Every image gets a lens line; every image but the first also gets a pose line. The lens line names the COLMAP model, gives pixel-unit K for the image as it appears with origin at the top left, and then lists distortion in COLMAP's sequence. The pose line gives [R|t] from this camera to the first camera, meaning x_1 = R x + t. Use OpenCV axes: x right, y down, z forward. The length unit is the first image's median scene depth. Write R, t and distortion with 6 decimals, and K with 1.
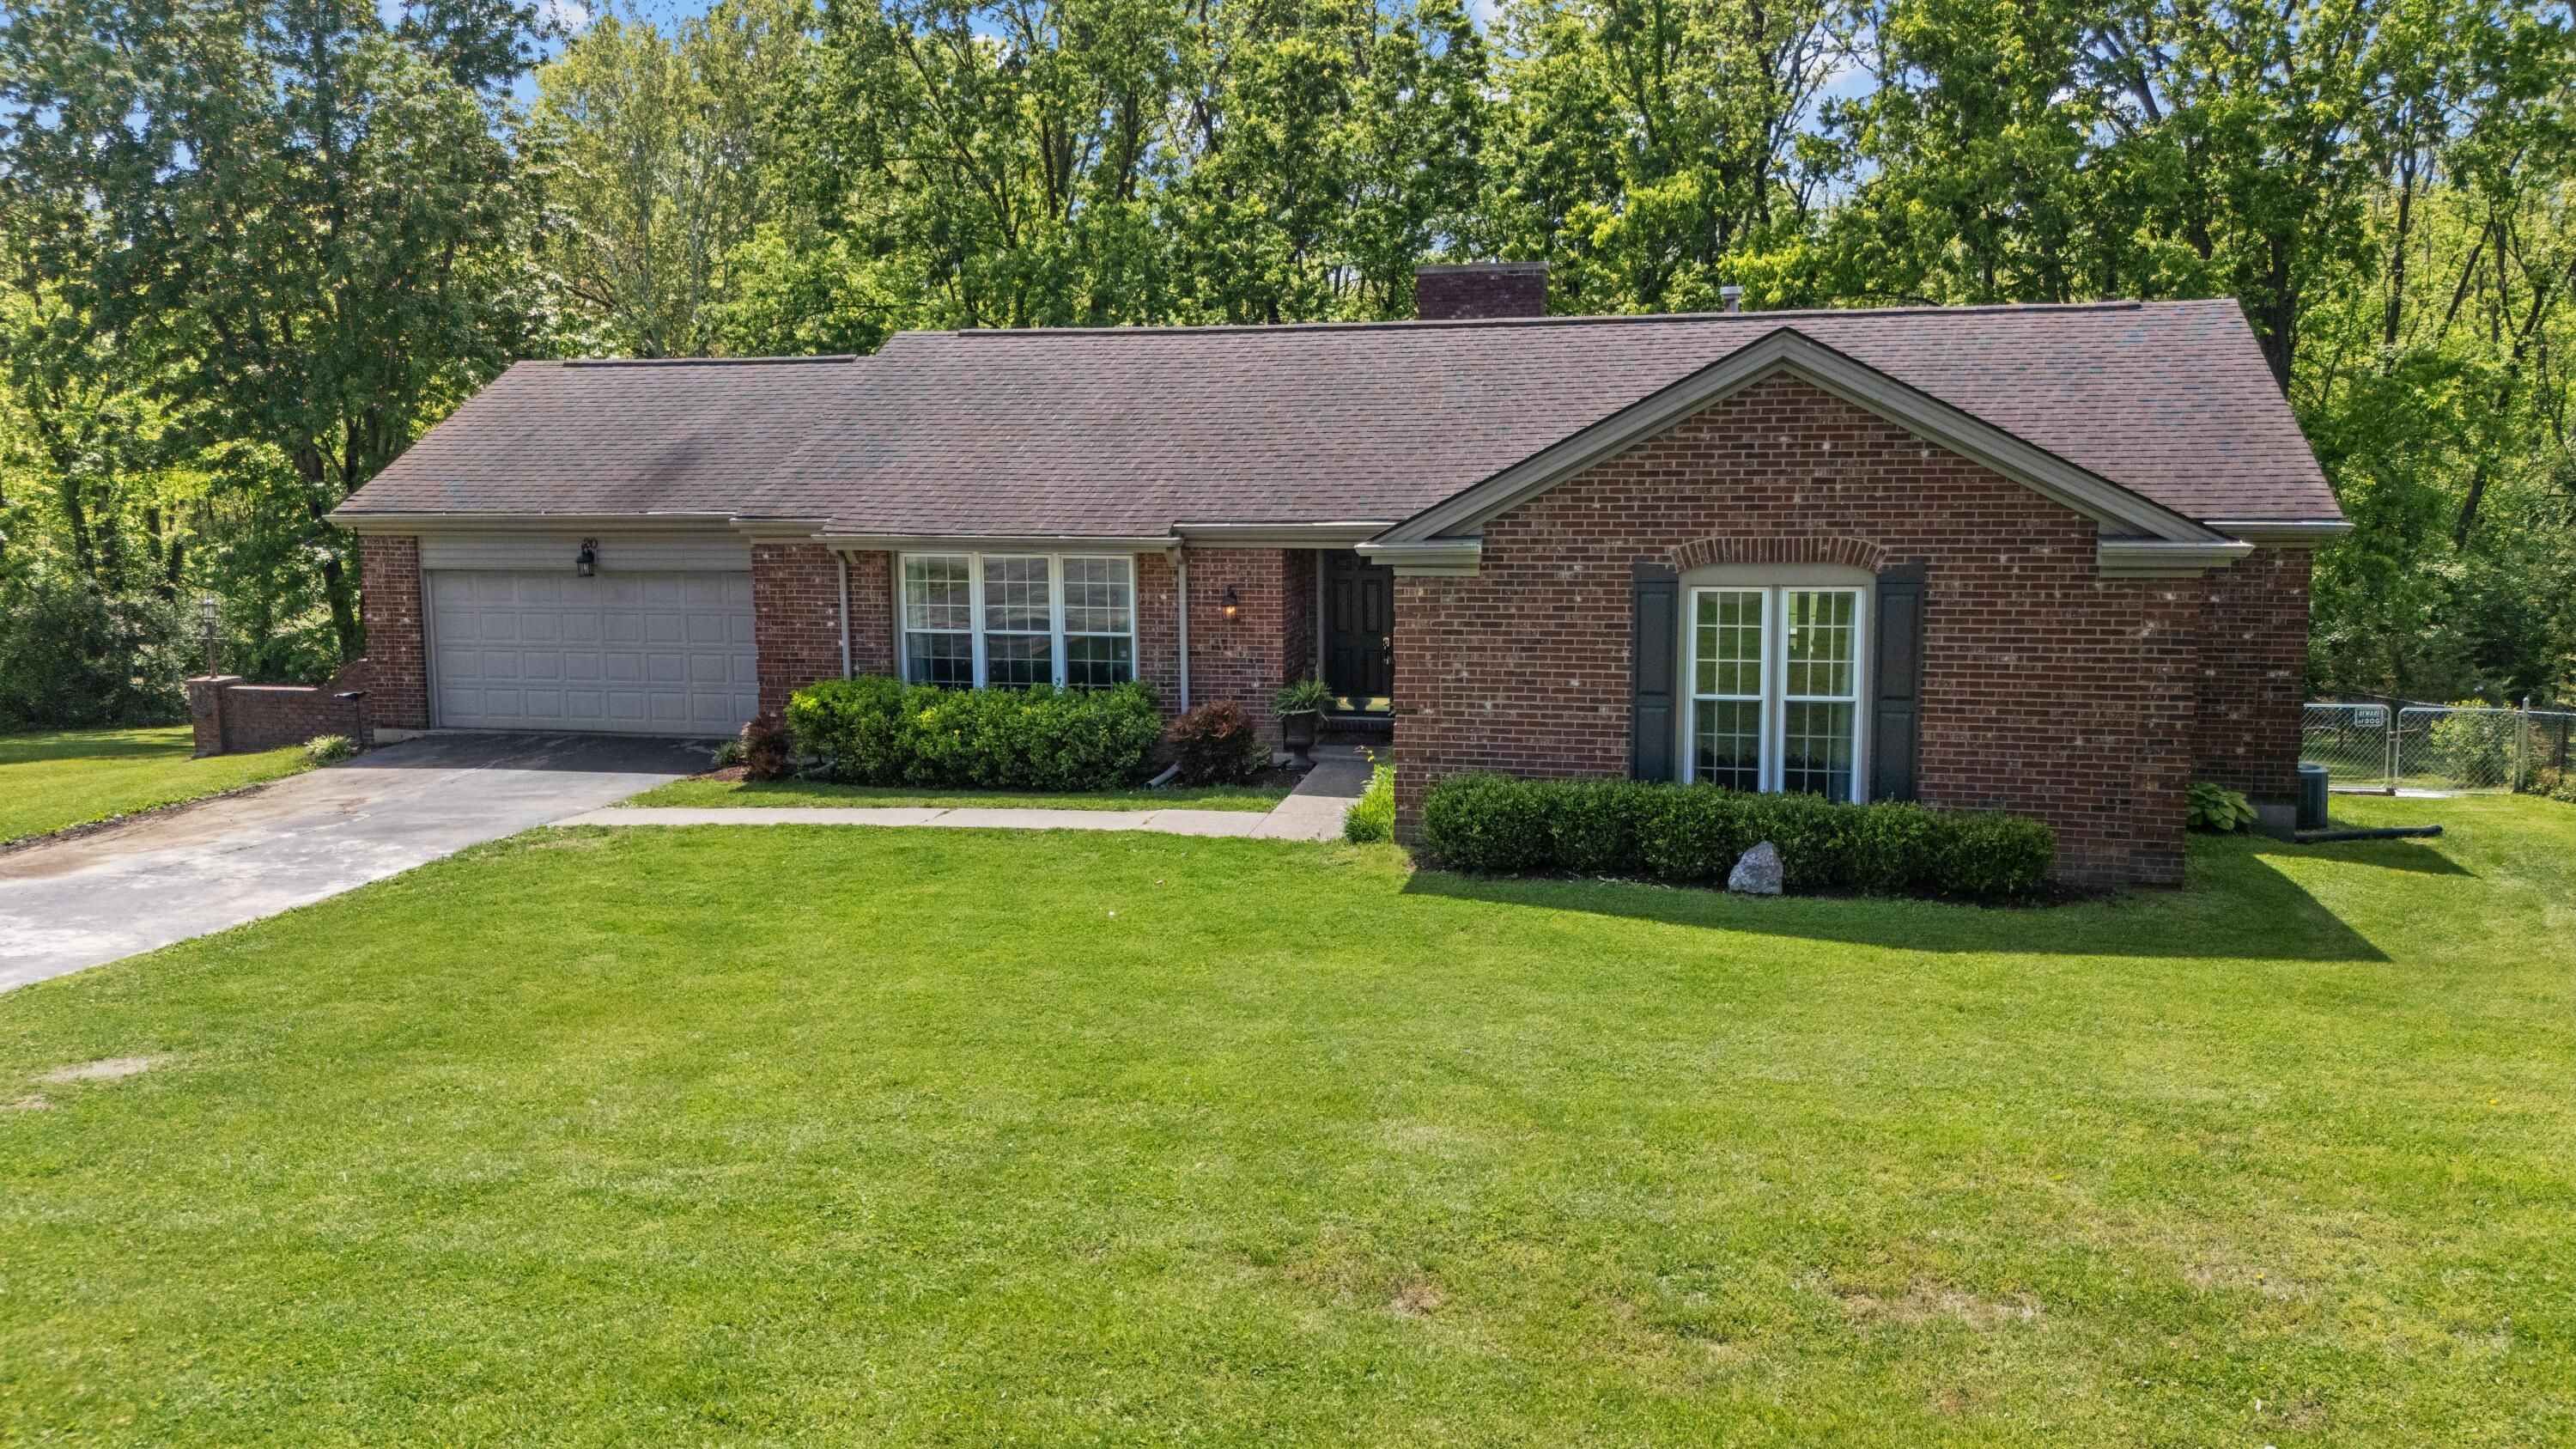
lens RADIAL K [[1920.9, 0, 1280.1], [0, 1920.9, 669.1], [0, 0, 1]] dist [0.012829, 0.002125]
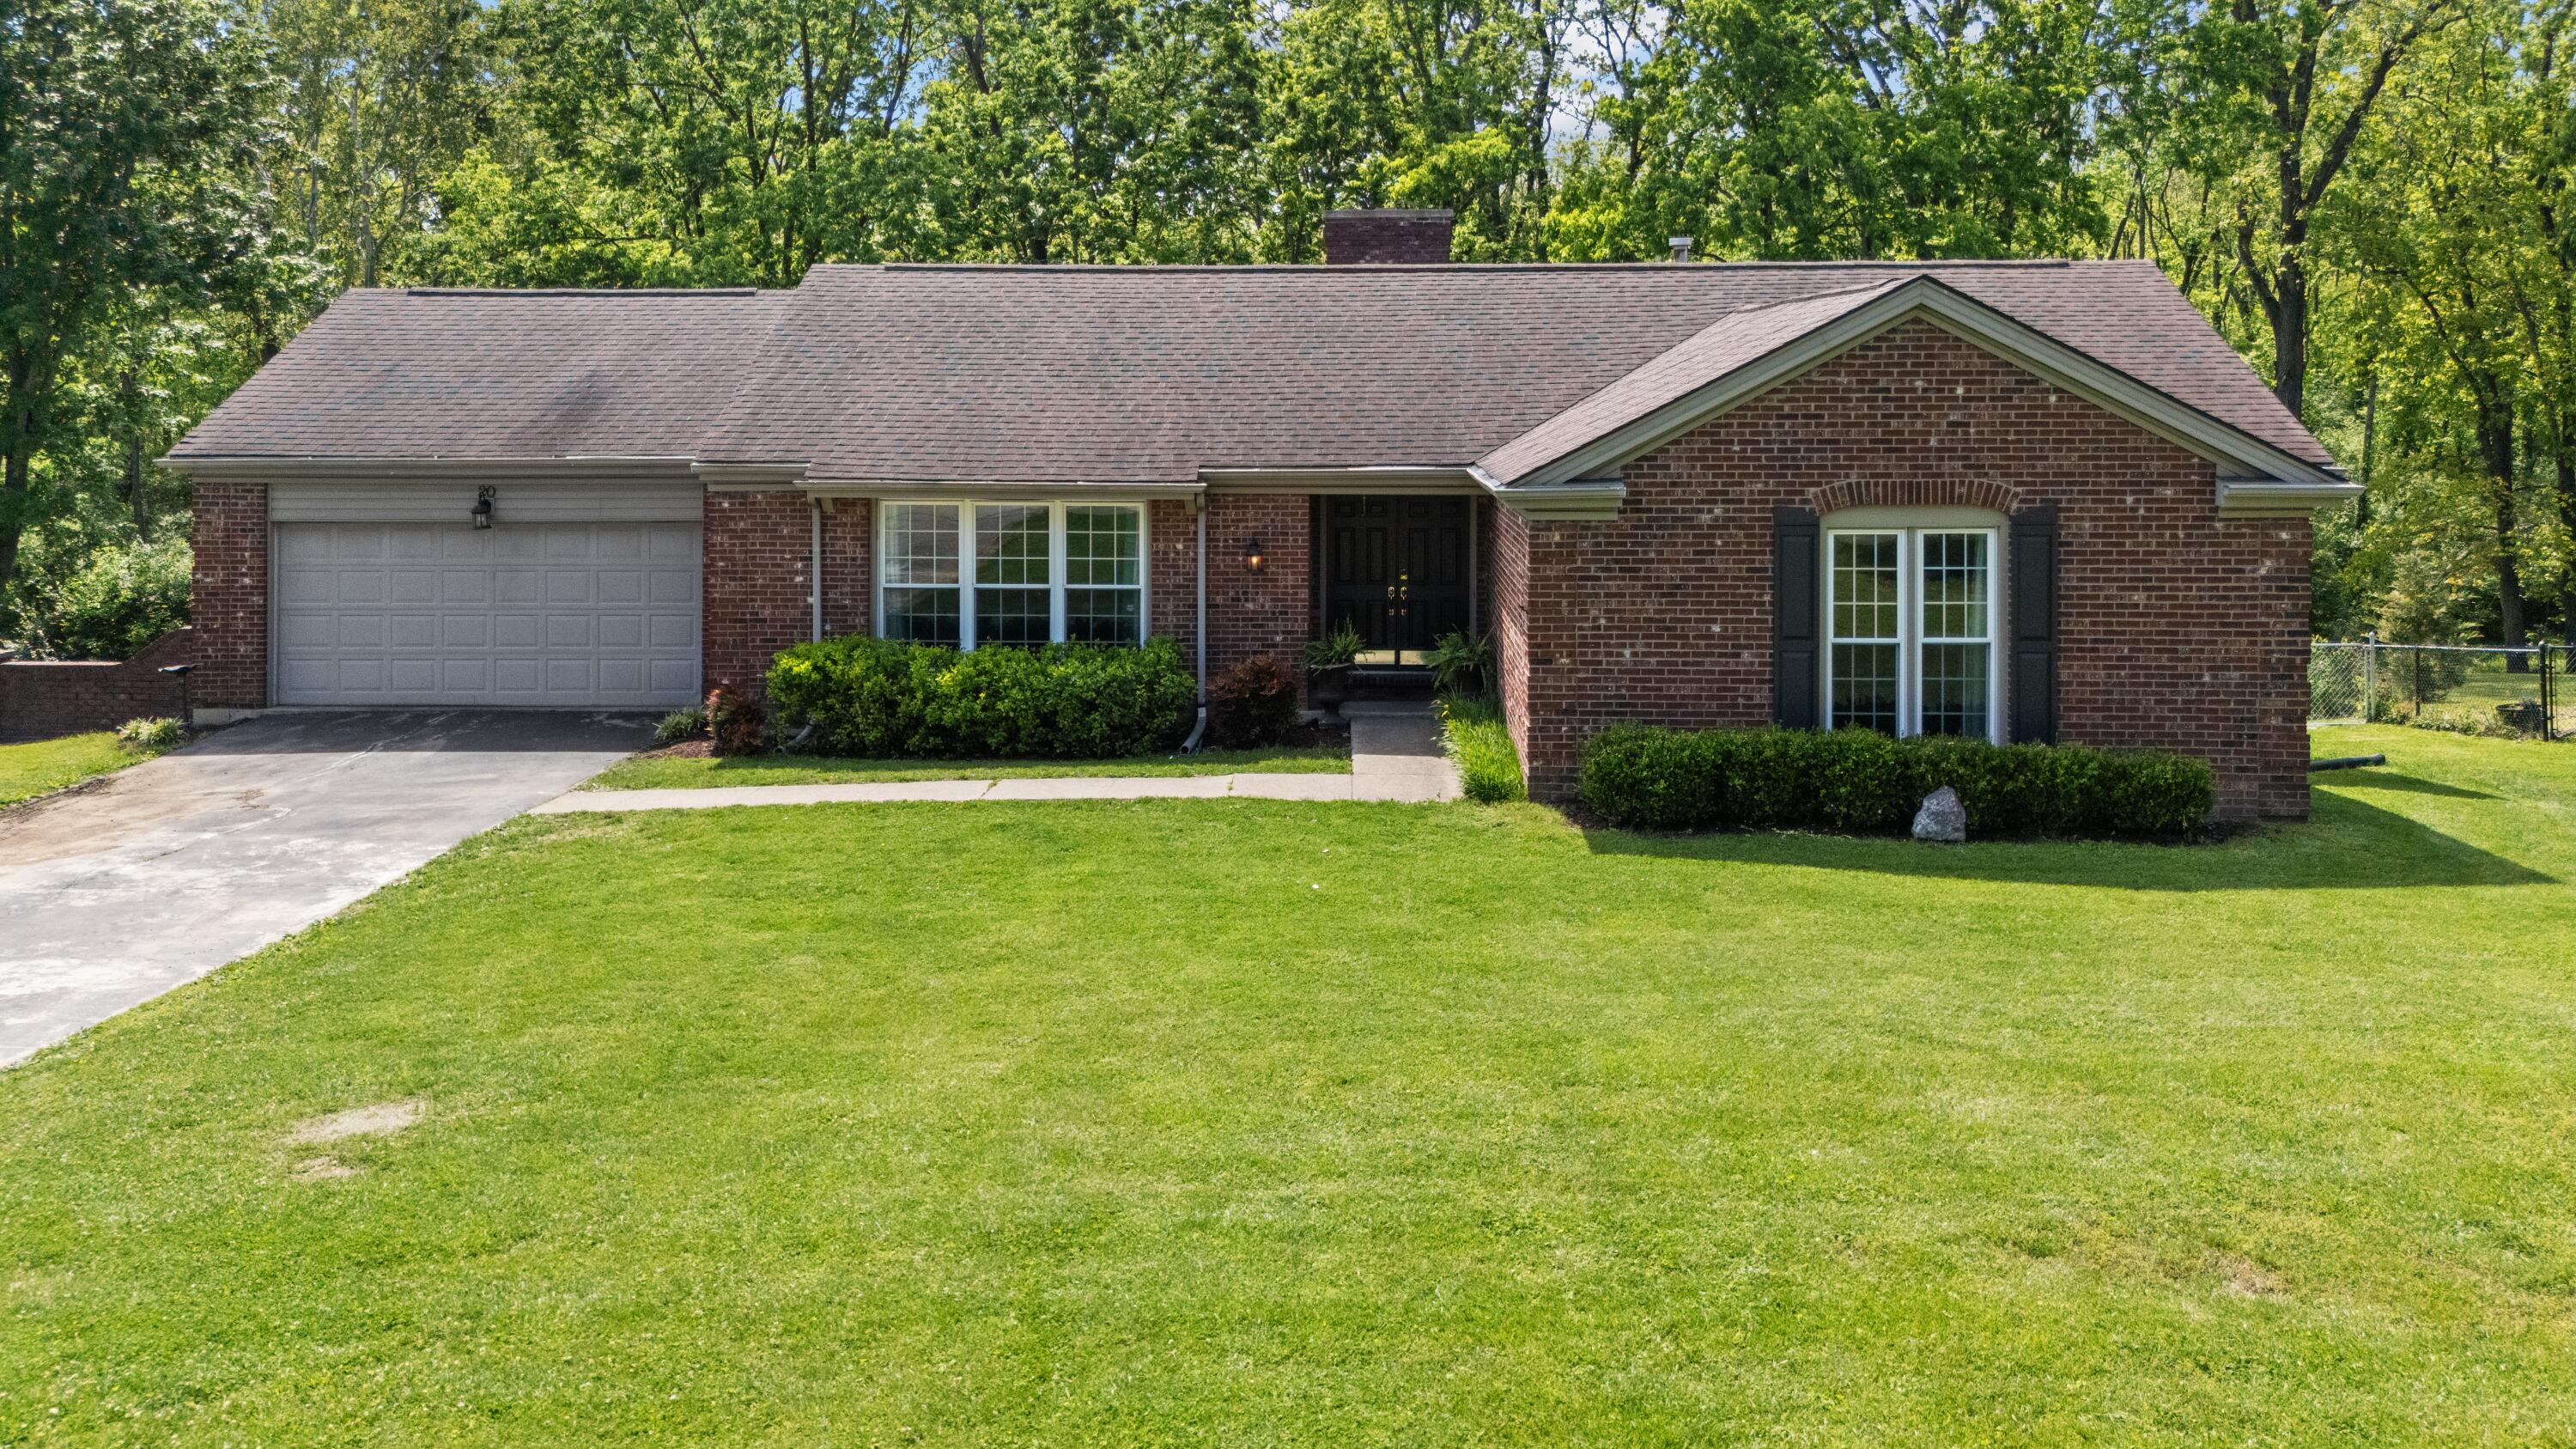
lens RADIAL K [[1984.9, 0, 1285.0], [0, 1984.9, 385.1], [0, 0, 1]] dist [0.007057, 0.000702]
pose [[0.980735, 0.008528, 0.195158, -0.263022], [0.015181, 0.992698, -0.119670, 0.001831], [-0.194754, 0.120327, 0.973444, 0.042384]]
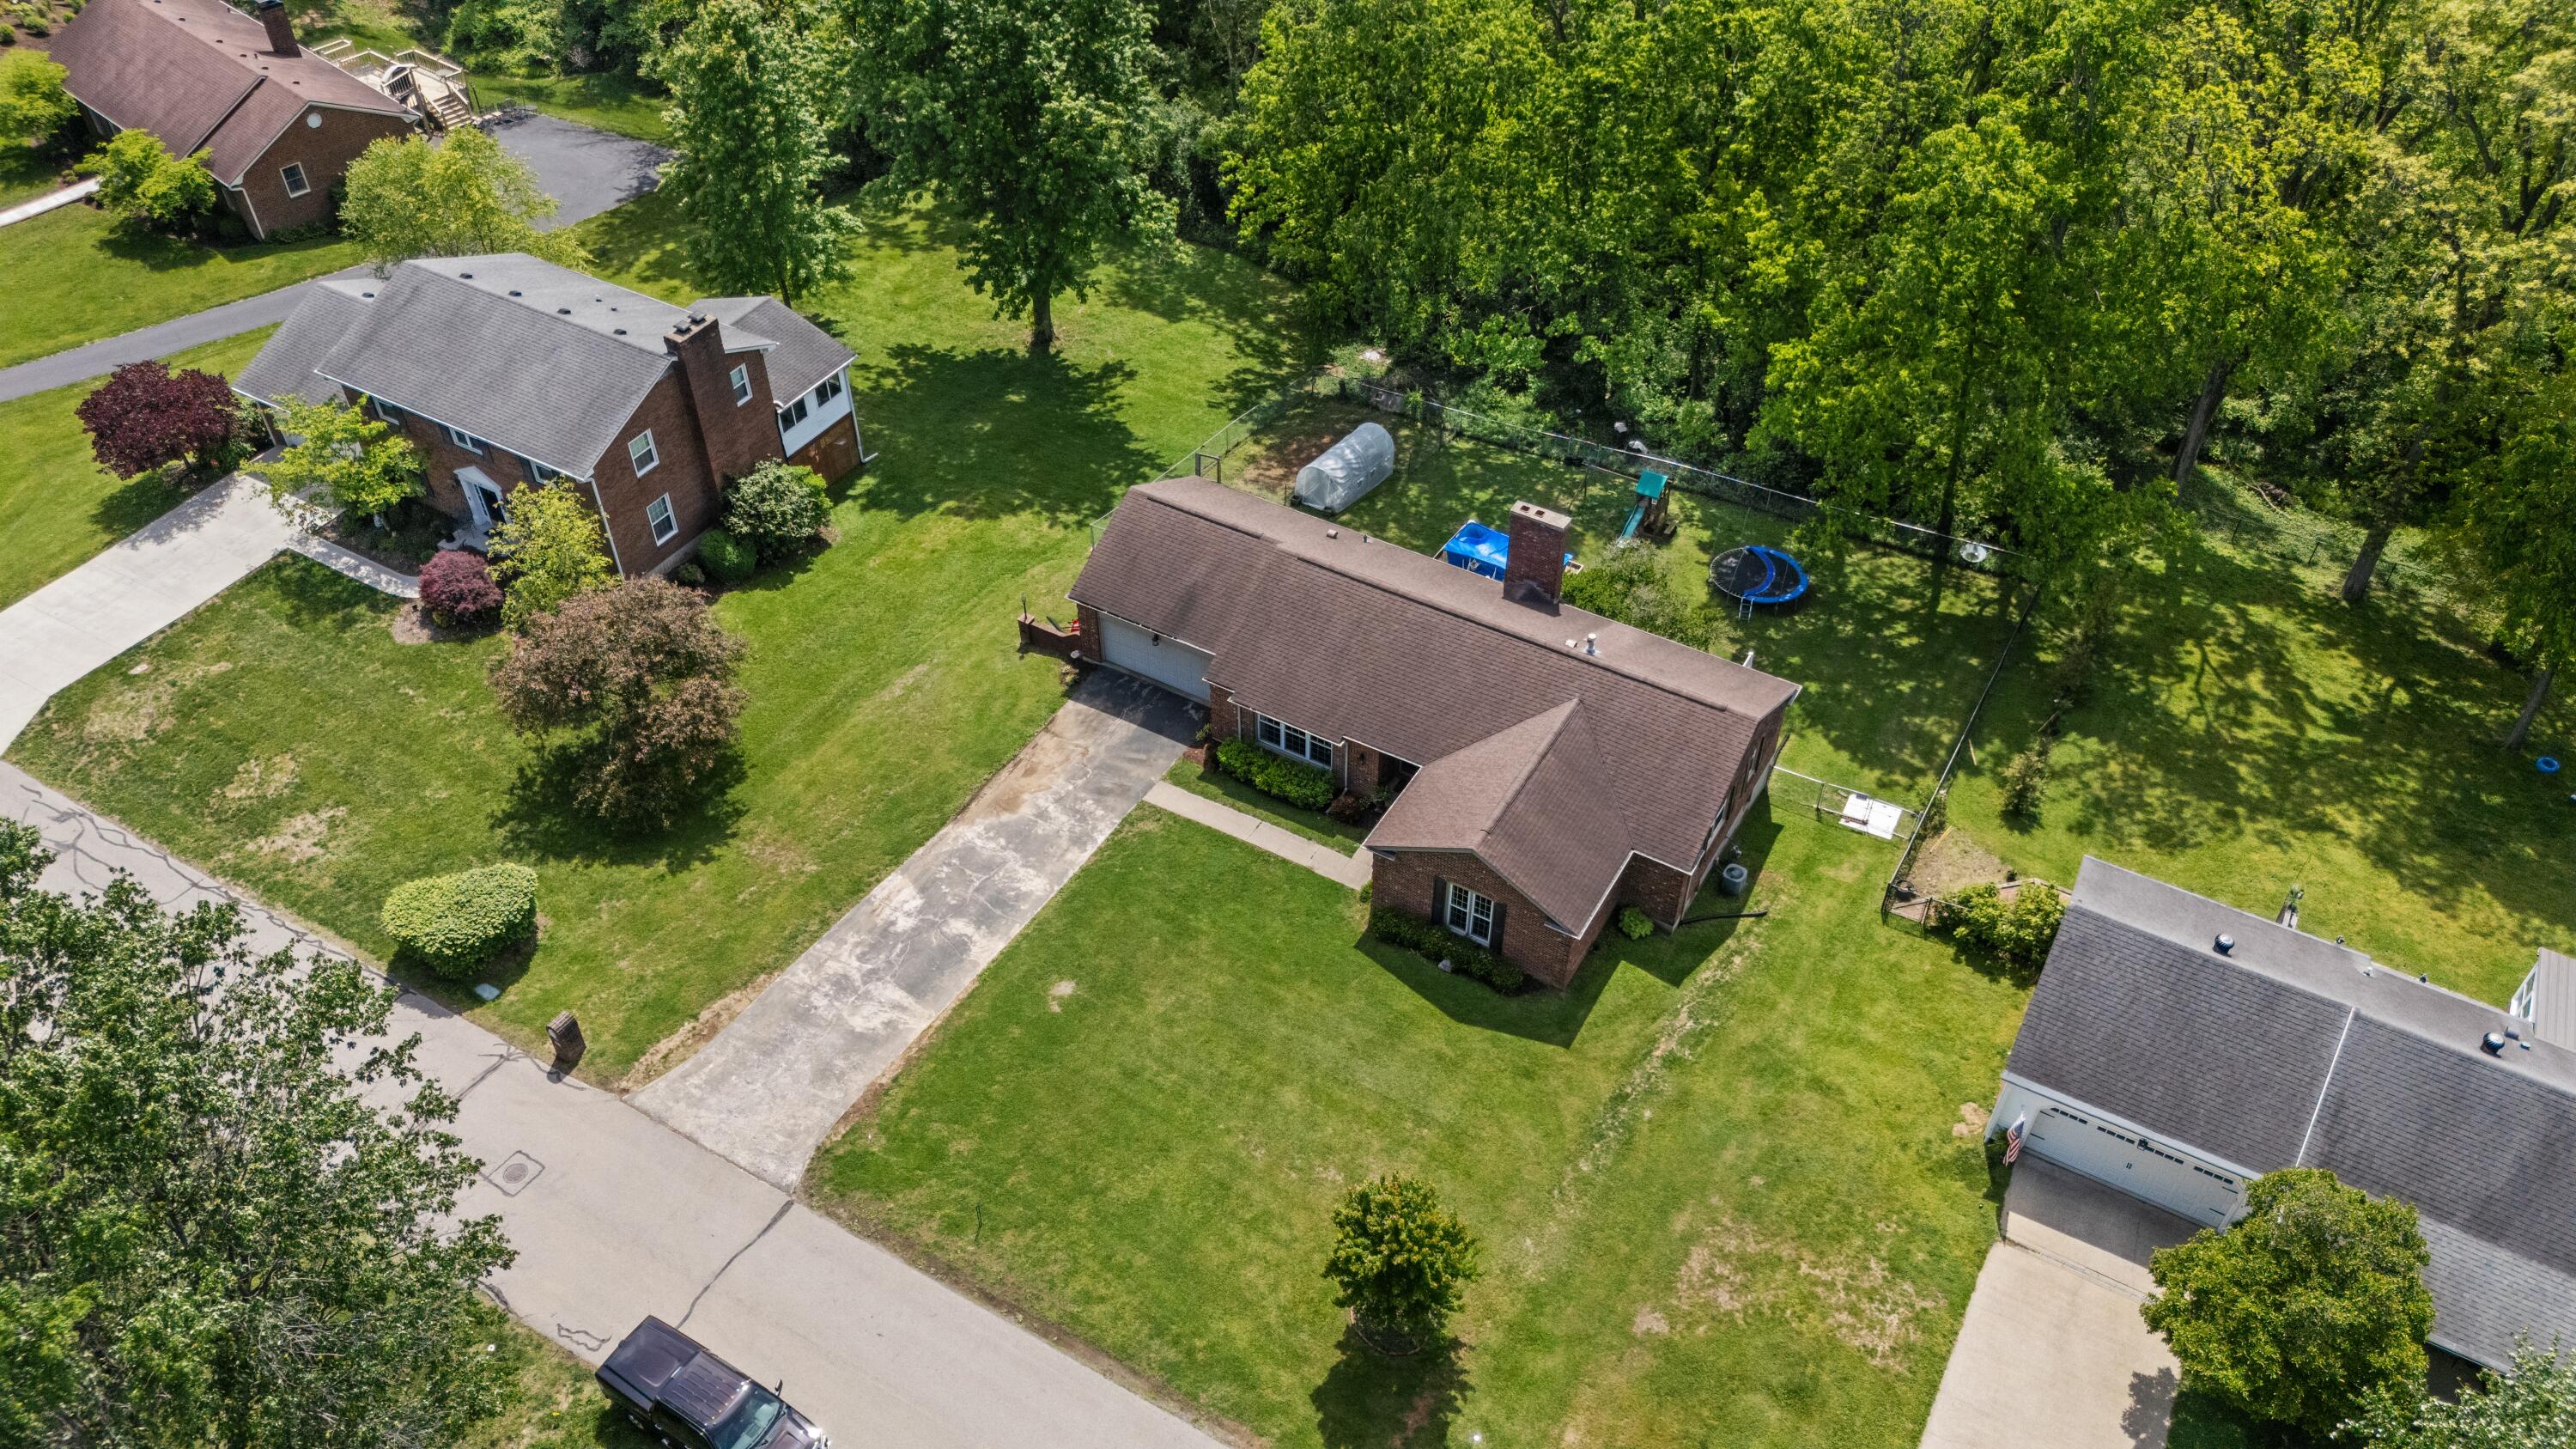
lens RADIAL K [[1911.0, 0, 1291.4], [0, 1911.0, 714.6], [0, 0, 1]] dist [0.061343, -0.066064]
pose [[0.956433, 0.204041, -0.208815, 0.596349], [-0.044105, 0.808006, 0.587522, -2.299475], [0.288602, -0.552715, 0.781802, -1.613826]]
